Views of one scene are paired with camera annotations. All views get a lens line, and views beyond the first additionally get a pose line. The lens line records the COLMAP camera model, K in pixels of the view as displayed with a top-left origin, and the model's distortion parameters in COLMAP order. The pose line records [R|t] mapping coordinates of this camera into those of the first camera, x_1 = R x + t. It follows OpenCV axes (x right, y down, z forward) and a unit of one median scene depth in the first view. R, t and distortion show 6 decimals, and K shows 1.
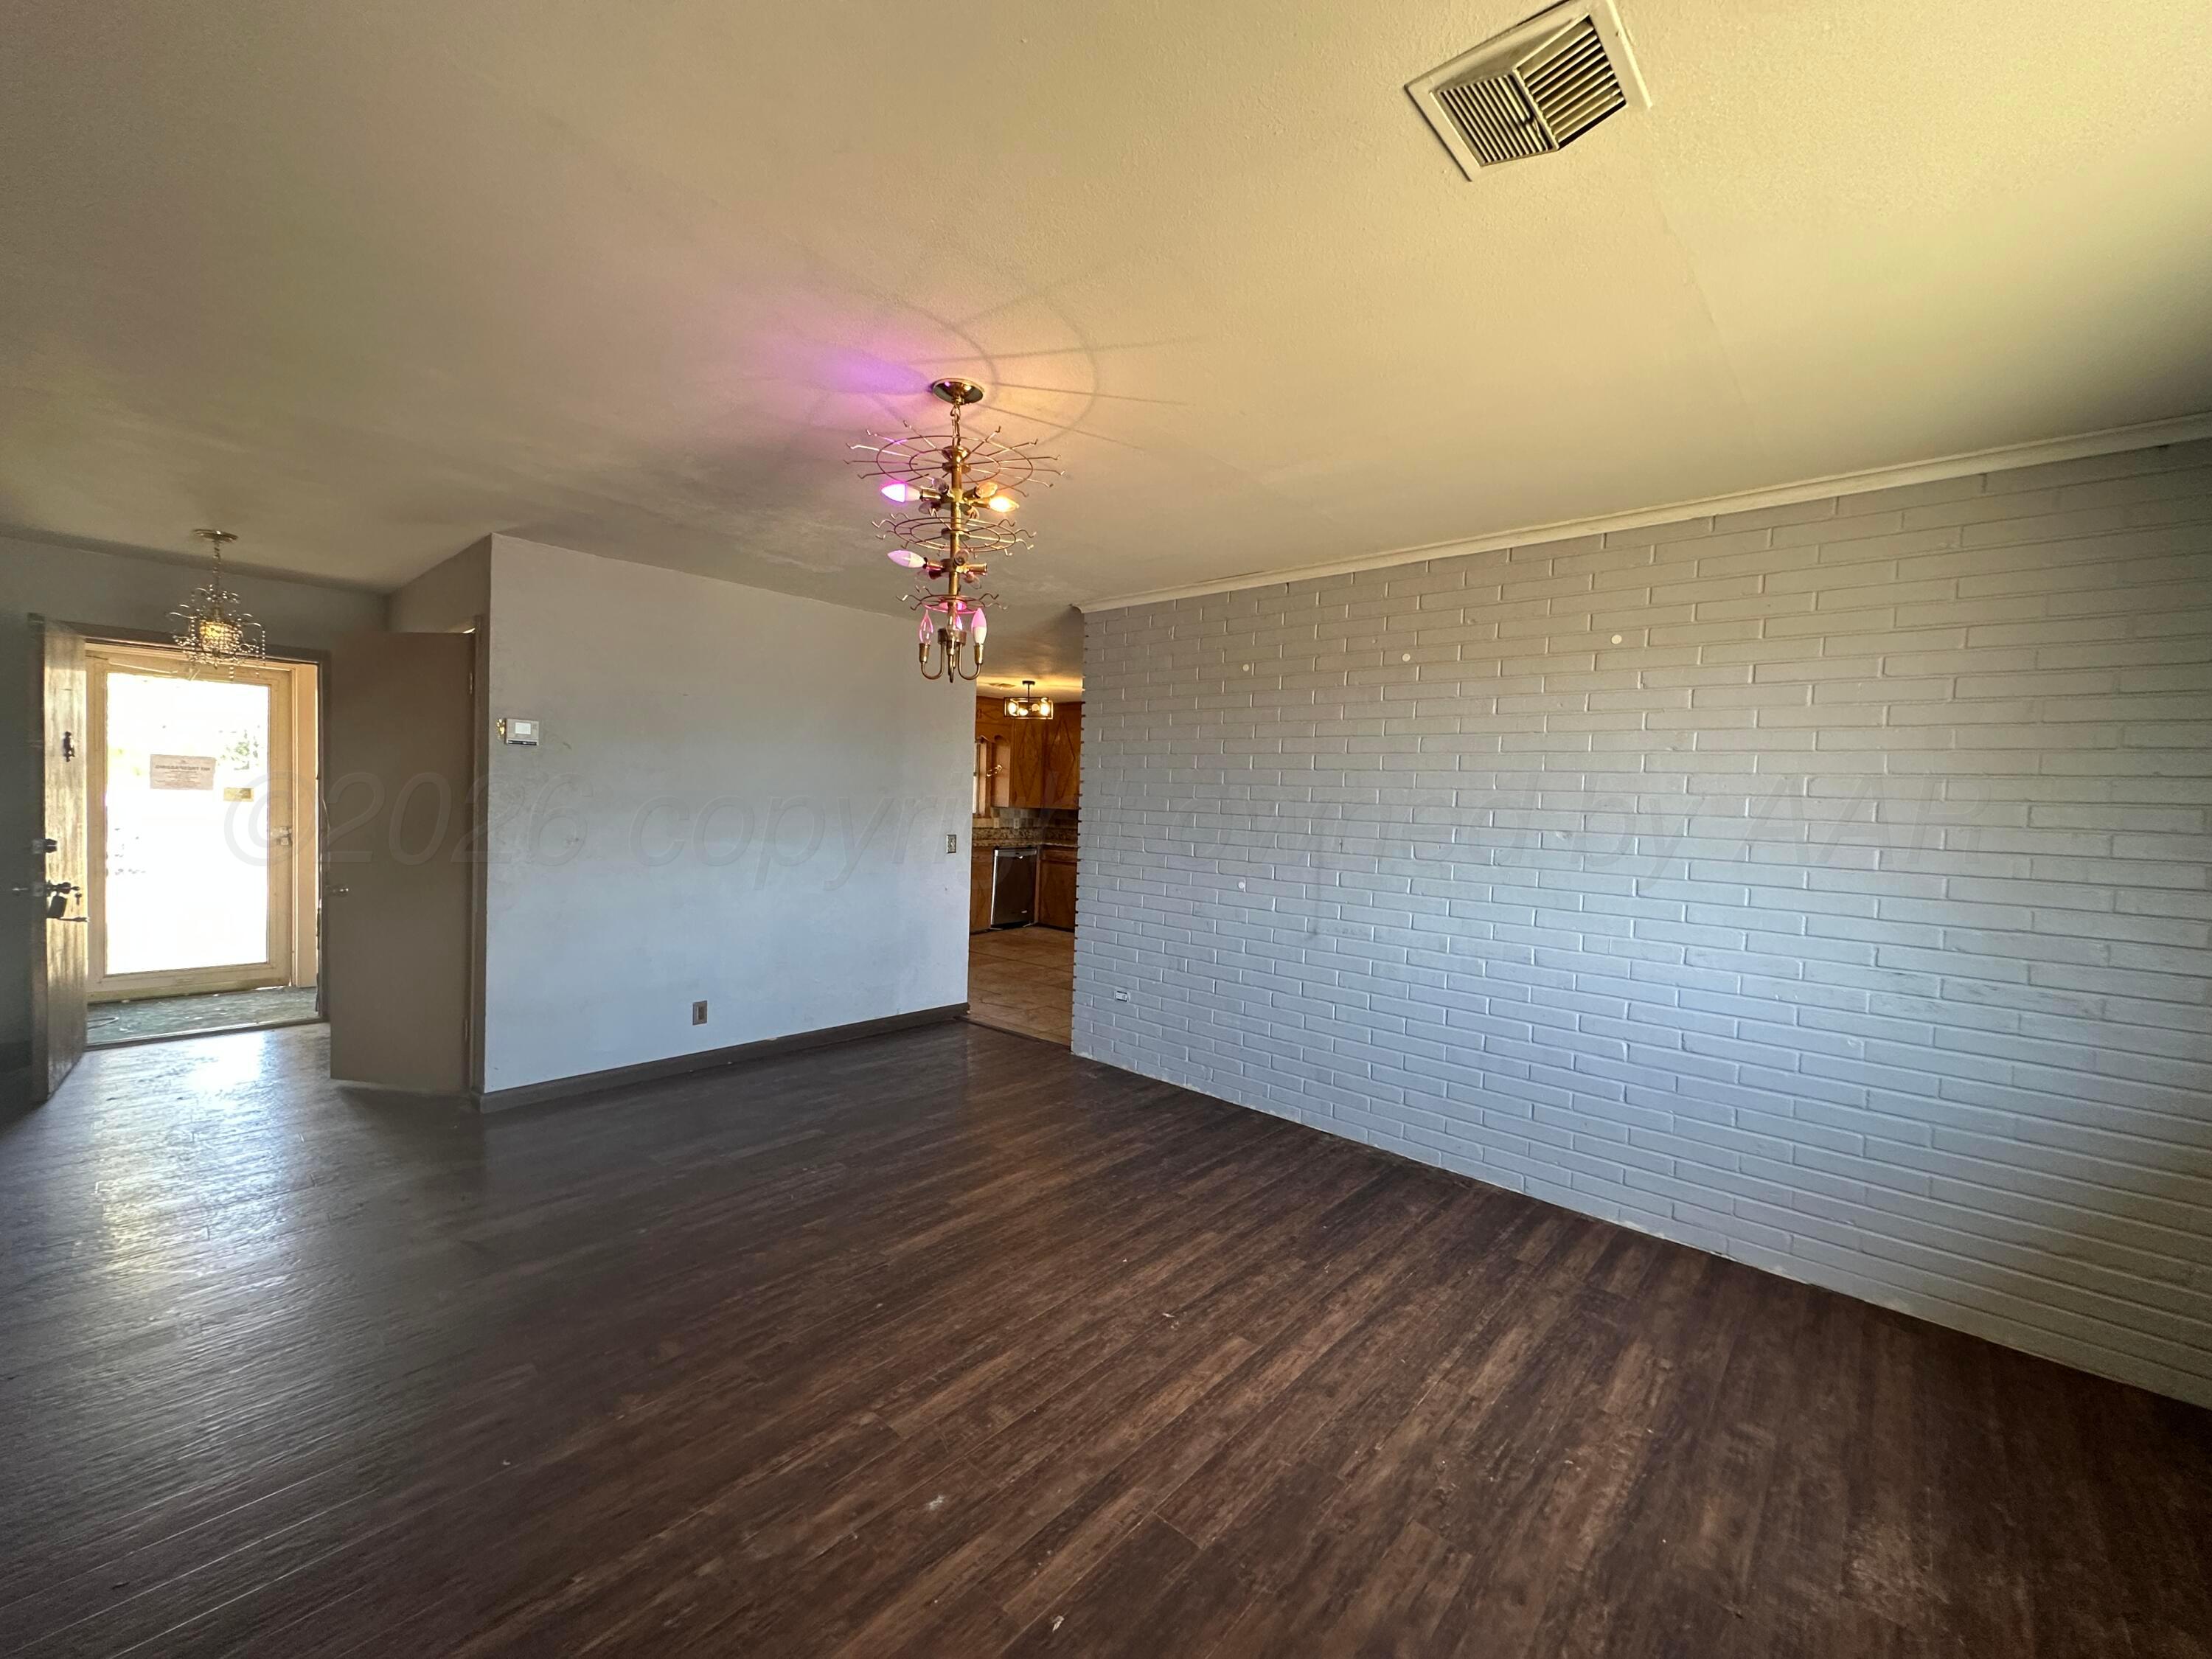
lens RADIAL K [[887.3, 0, 1103.2], [0, 887.3, 829.2], [0, 0, 1]] dist [-0.002699, 0.000308]
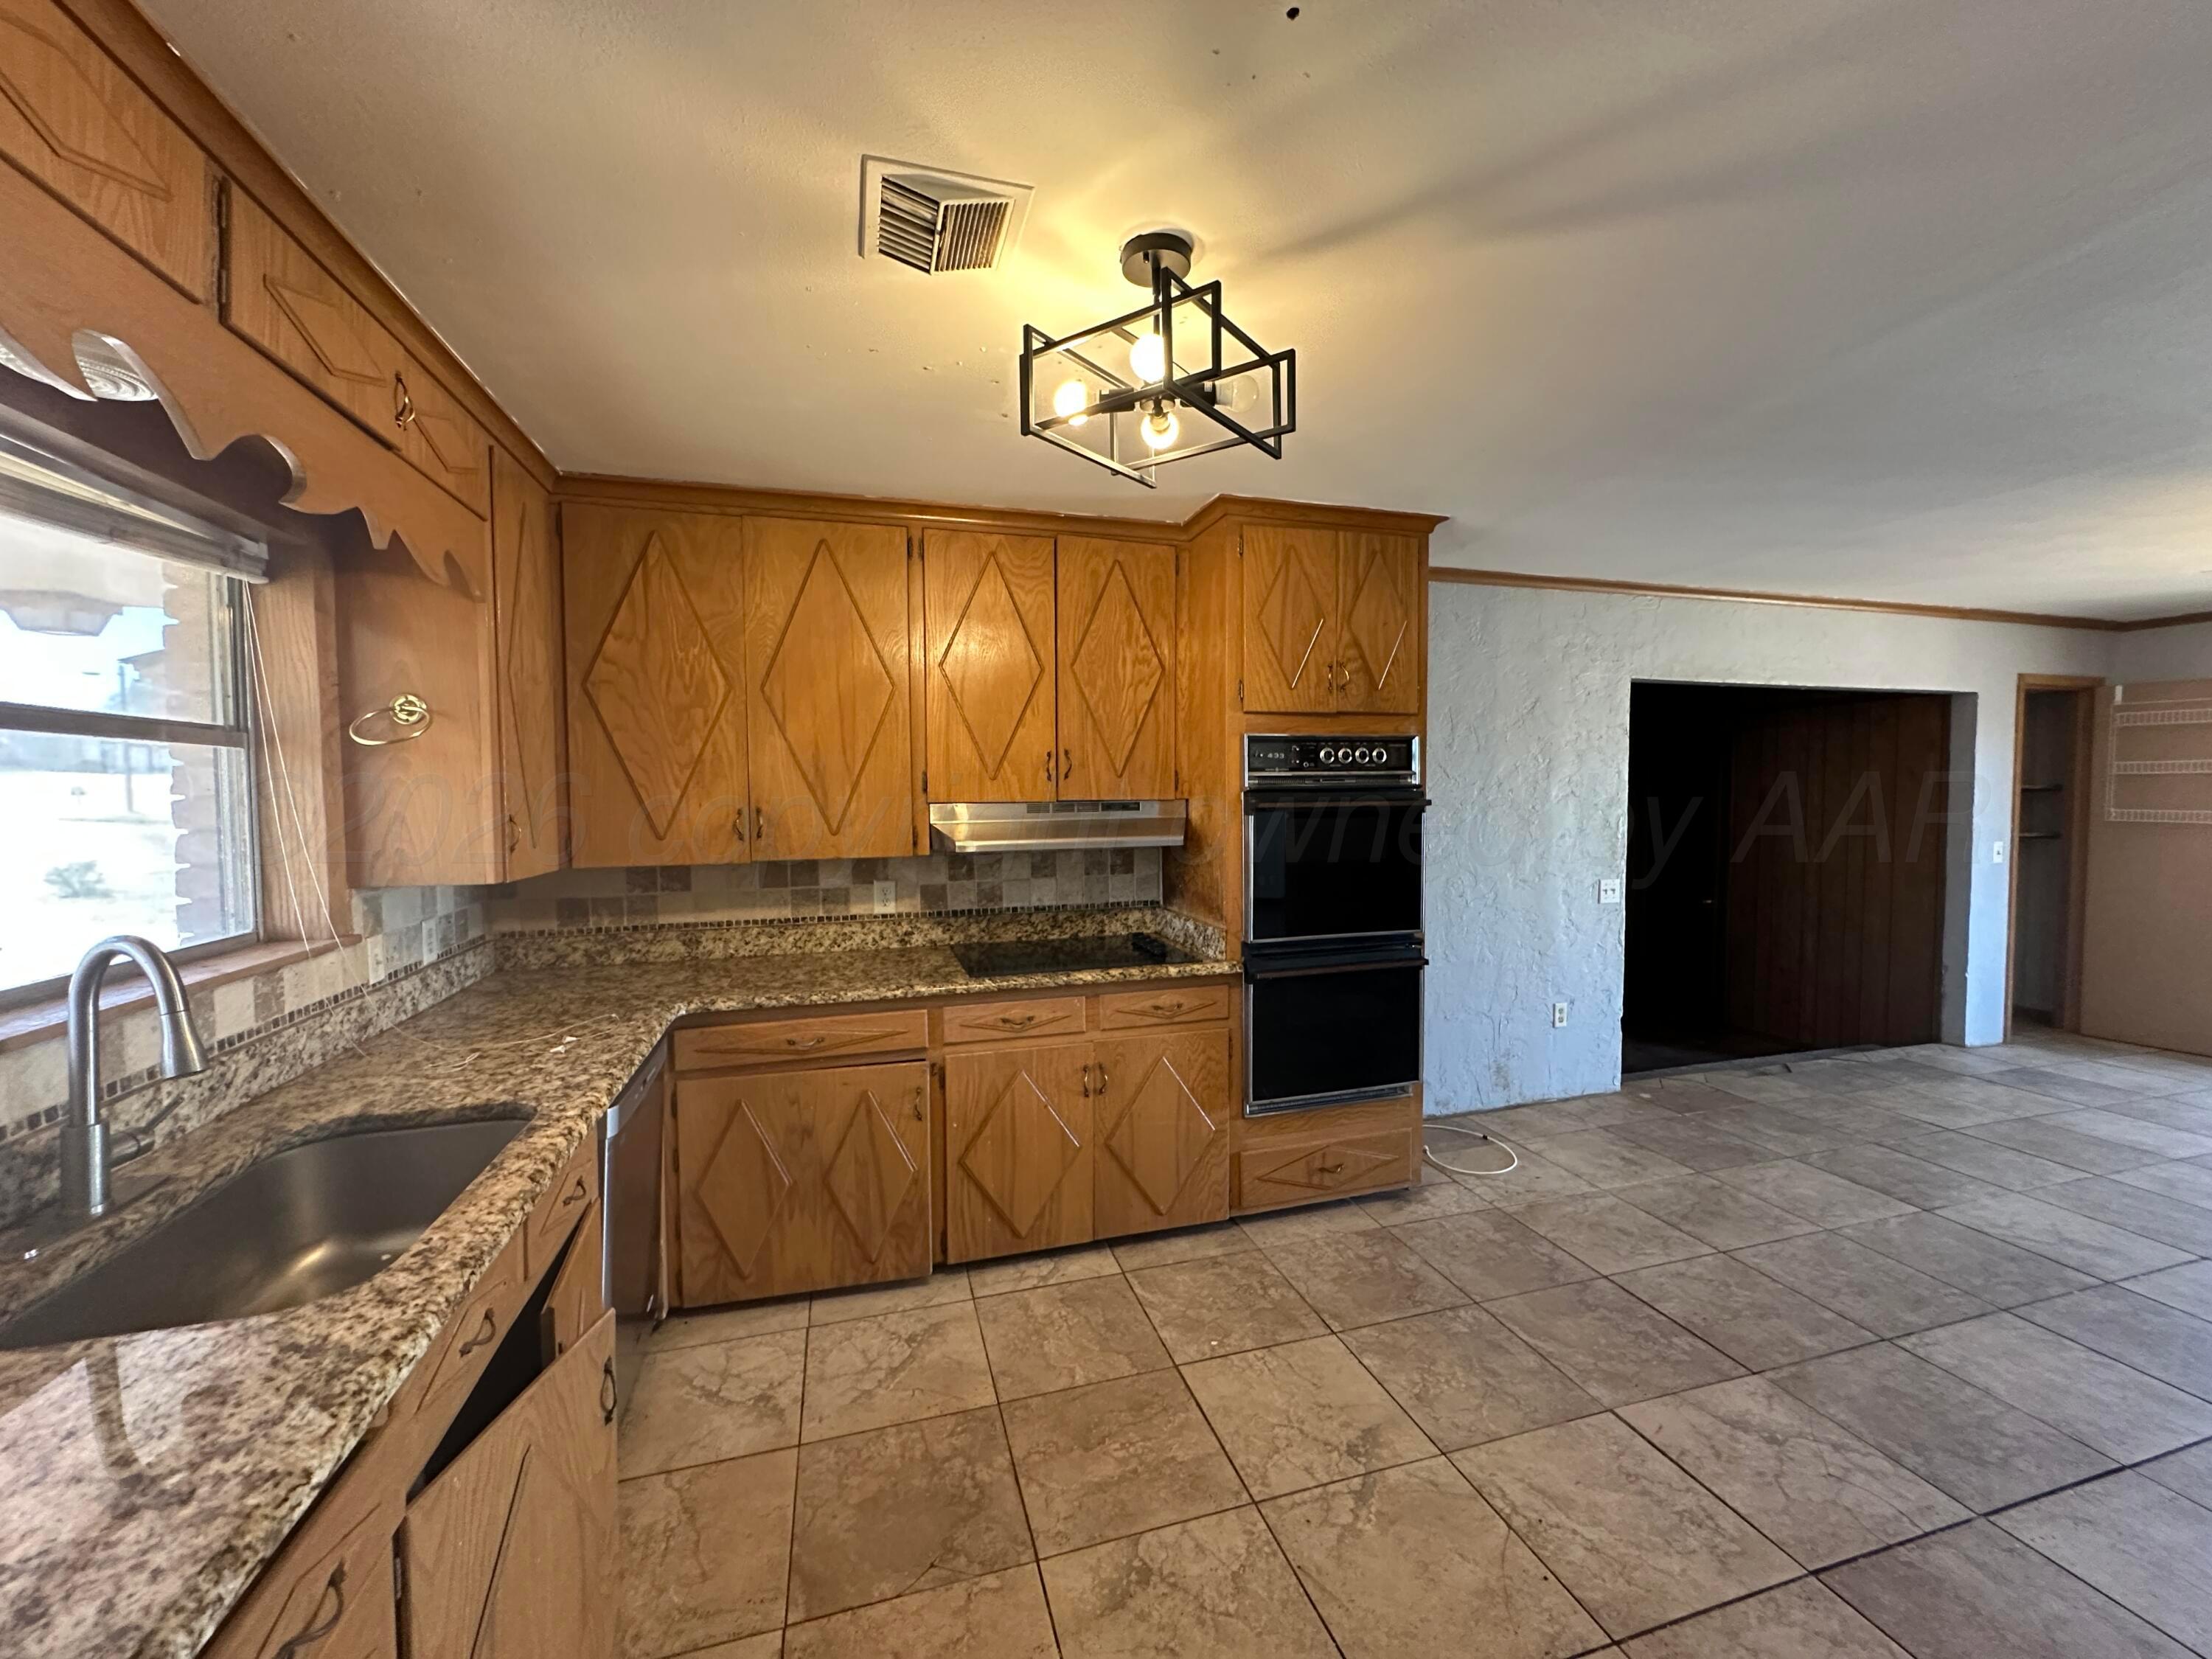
lens RADIAL K [[887.3, 0, 1103.2], [0, 887.3, 829.2], [0, 0, 1]] dist [-0.002699, 0.000308]
pose [[0.519637, -0.074732, 0.851113, -0.214390], [0.056957, 0.996981, 0.052766, -0.041452], [-0.852487, 0.021058, 0.522324, 0.741018]]
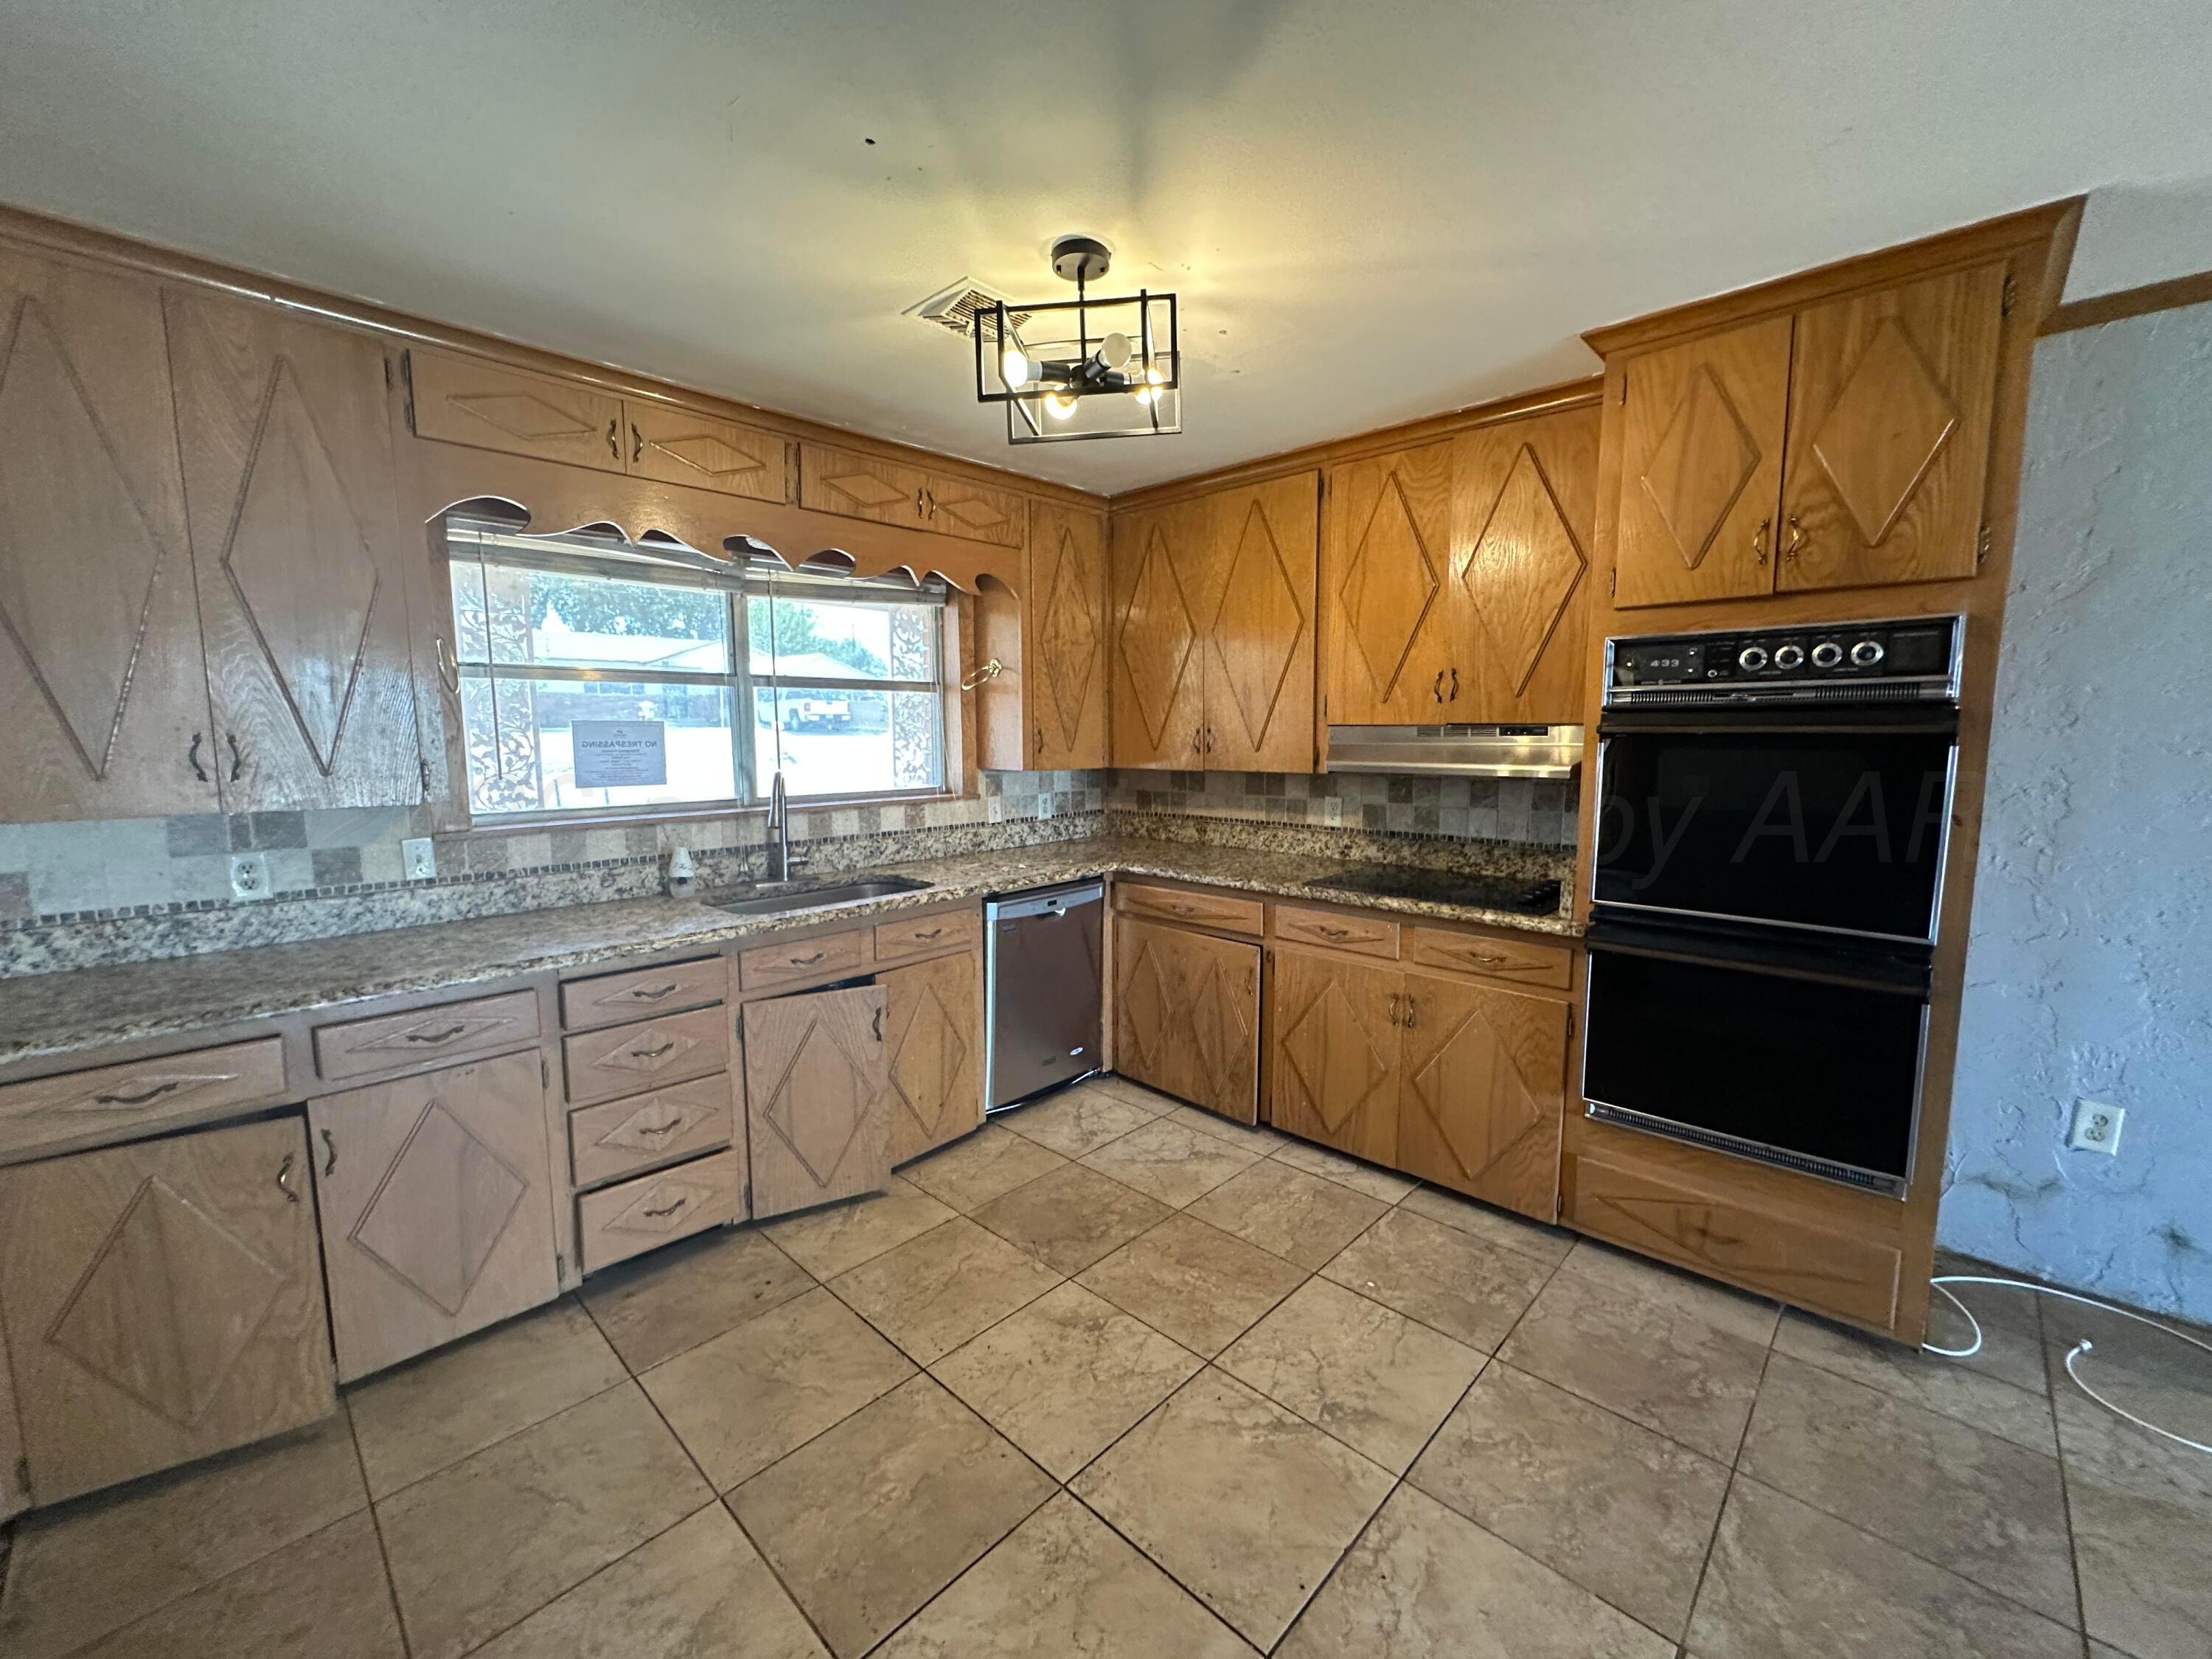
lens RADIAL K [[887.3, 0, 1103.2], [0, 887.3, 829.2], [0, 0, 1]] dist [-0.002699, 0.000308]
pose [[0.998988, -0.033468, -0.030038, -0.061346], [0.035676, 0.996451, 0.076234, -0.027397], [0.027380, -0.077229, 0.996637, 0.616734]]
